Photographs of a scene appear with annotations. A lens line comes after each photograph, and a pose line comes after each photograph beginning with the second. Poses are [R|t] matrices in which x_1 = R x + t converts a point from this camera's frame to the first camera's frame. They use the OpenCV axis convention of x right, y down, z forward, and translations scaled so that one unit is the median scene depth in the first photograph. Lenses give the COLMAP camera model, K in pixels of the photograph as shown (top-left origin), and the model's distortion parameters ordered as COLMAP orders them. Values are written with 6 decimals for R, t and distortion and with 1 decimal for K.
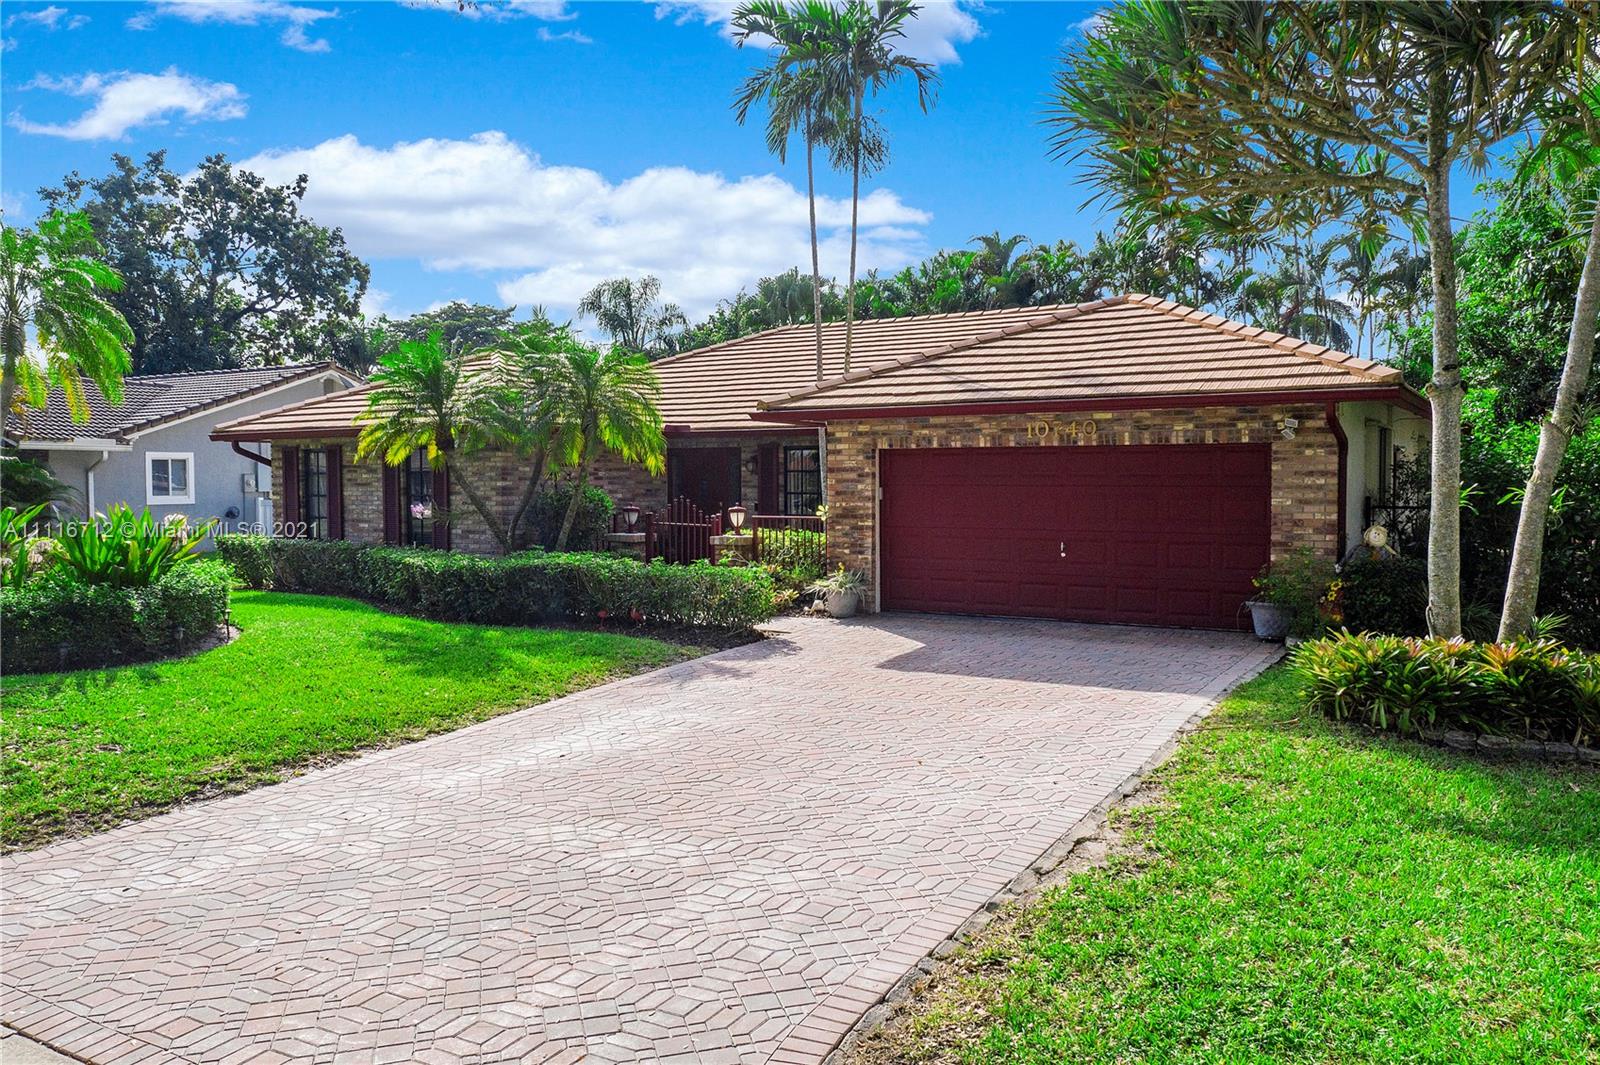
lens RADIAL K [[1265.8, 0, 824.1], [0, 1265.8, 529.8], [0, 0, 1]] dist [-0.006356, -0.014156]
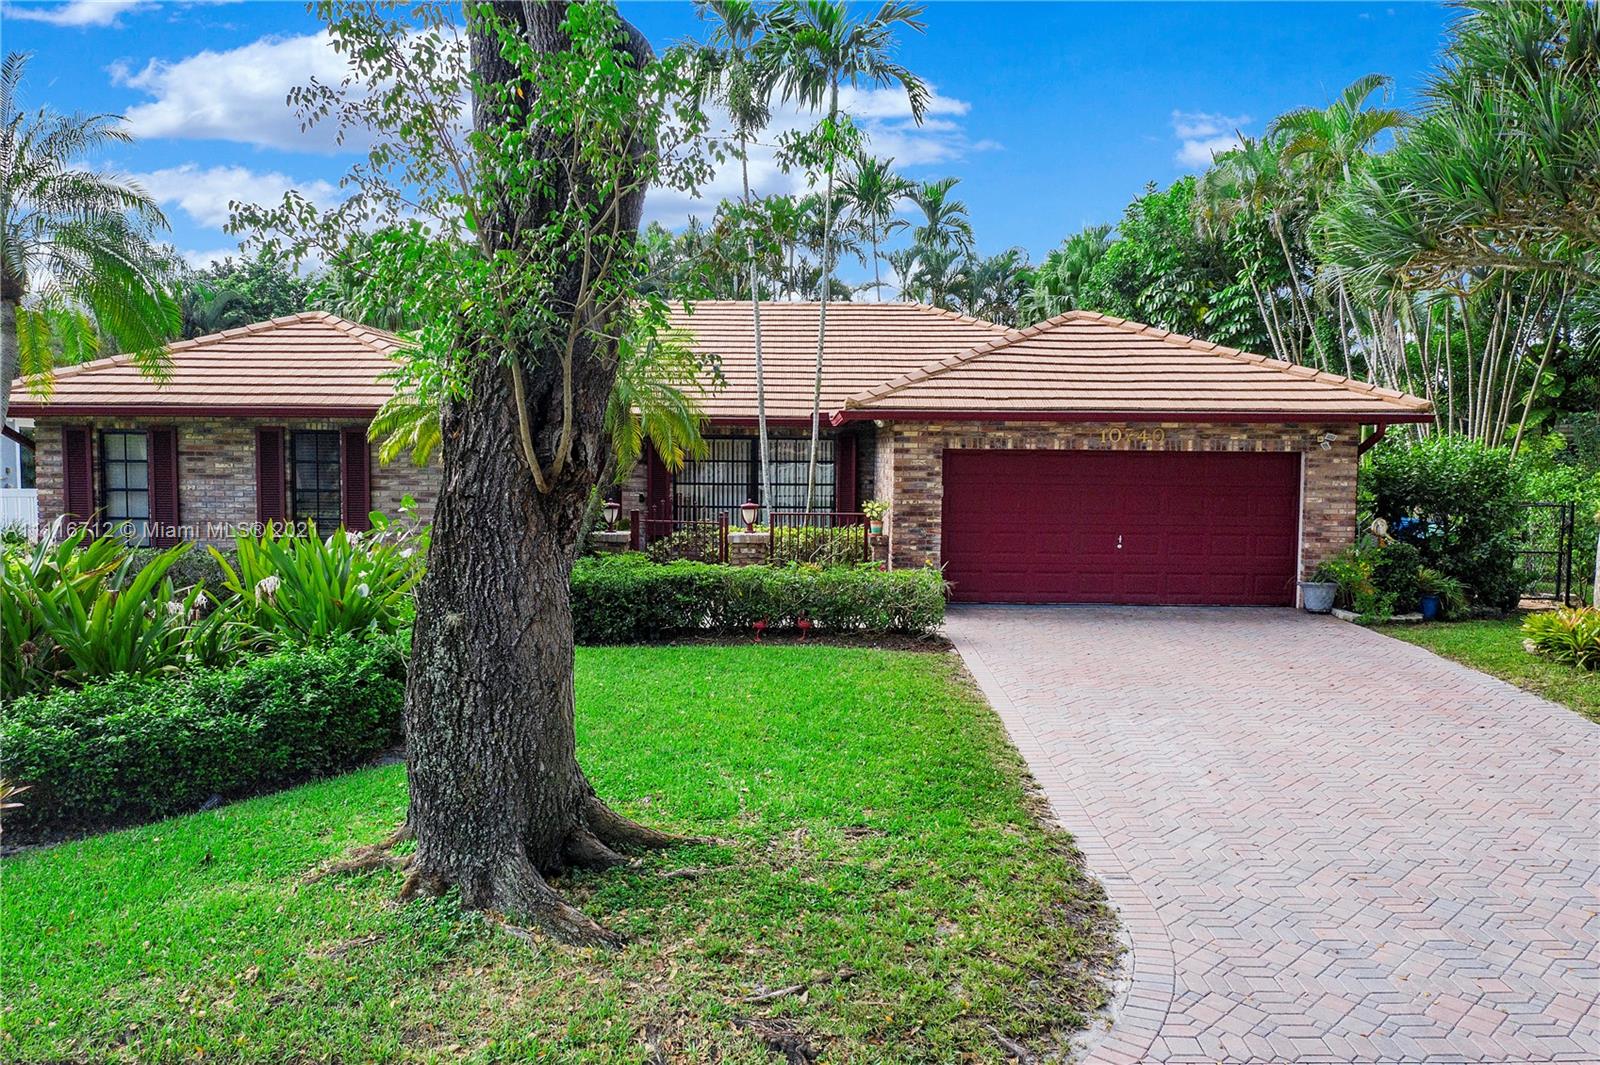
lens RADIAL K [[1265.8, 0, 824.1], [0, 1265.8, 529.8], [0, 0, 1]] dist [-0.006356, -0.014156]
pose [[0.853698, -0.023571, 0.520234, -0.607654], [0.009057, 0.999496, 0.030423, -0.030980], [-0.520689, -0.021260, 0.853482, 0.169964]]
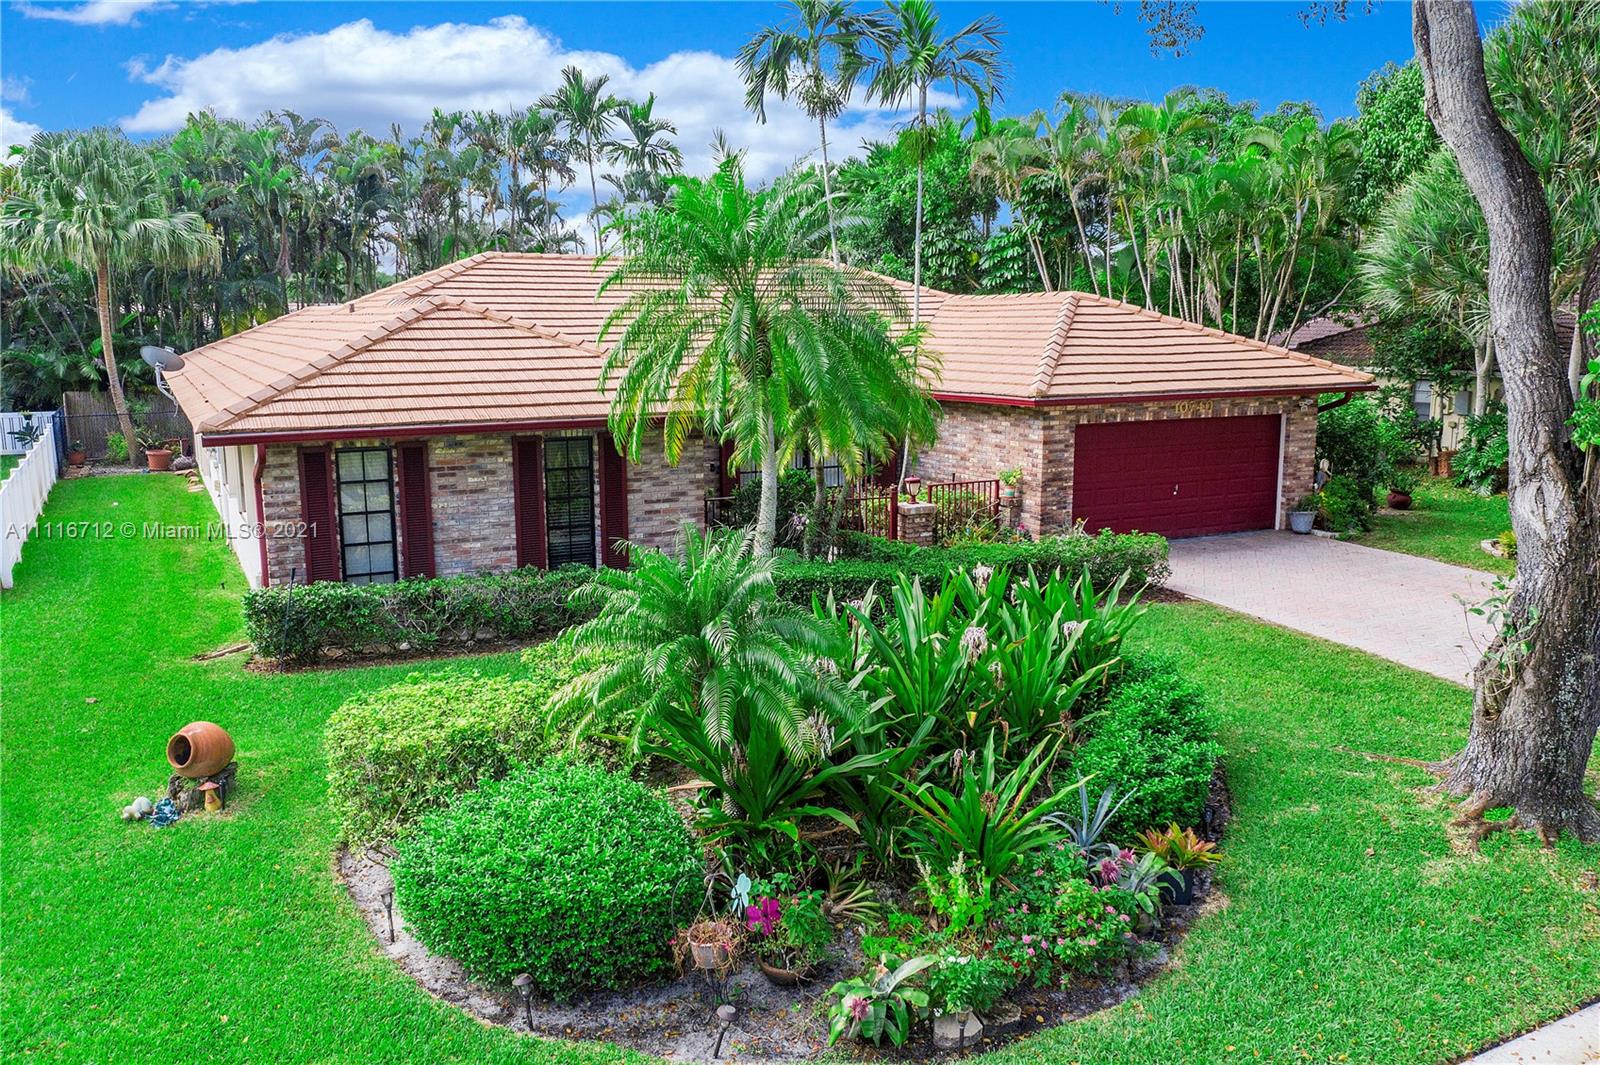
lens RADIAL K [[1265.8, 0, 824.1], [0, 1265.8, 529.8], [0, 0, 1]] dist [-0.006356, -0.014156]
pose [[0.521136, -0.137802, 0.842276, -1.194938], [0.033994, 0.989448, 0.140847, -0.150084], [-0.852797, -0.044768, 0.520321, 0.578854]]
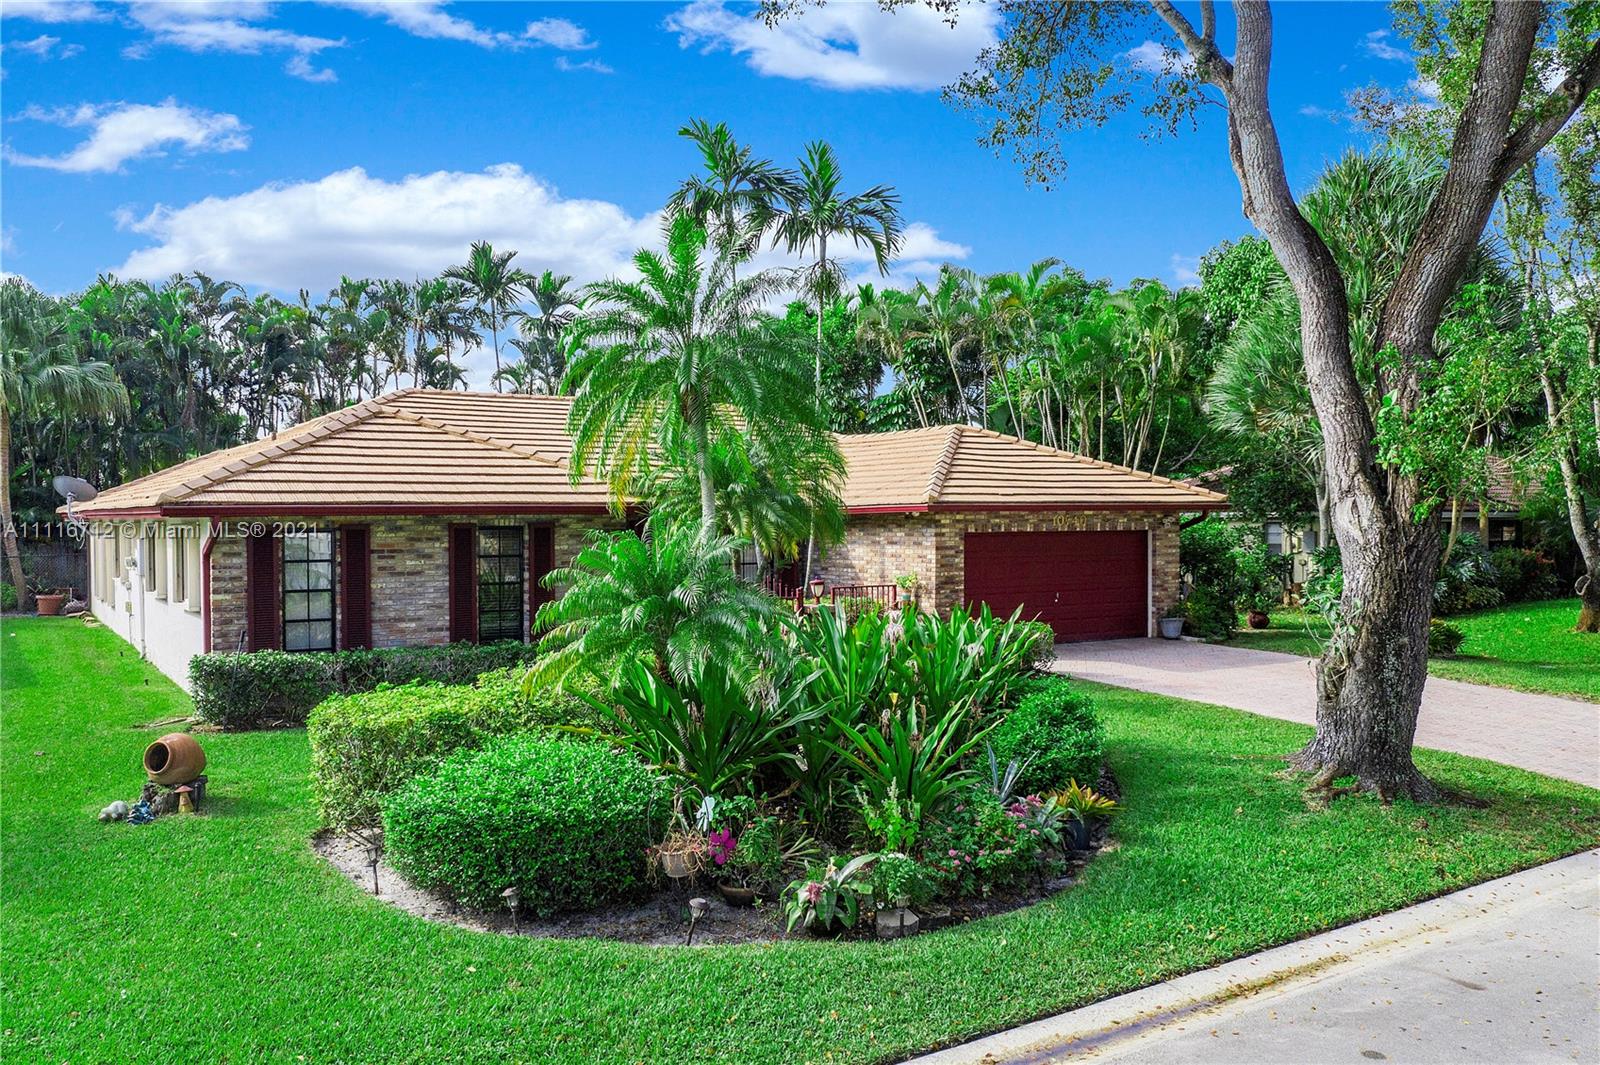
lens RADIAL K [[1272.7, 0, 827.3], [0, 1272.7, 531.1], [0, 0, 1]] dist [-0.008714, -0.013990]
pose [[0.436206, -0.008416, 0.899808, -1.301153], [0.039032, 0.999192, -0.009576, -0.059932], [-0.899000, 0.039298, 0.436182, 0.555627]]
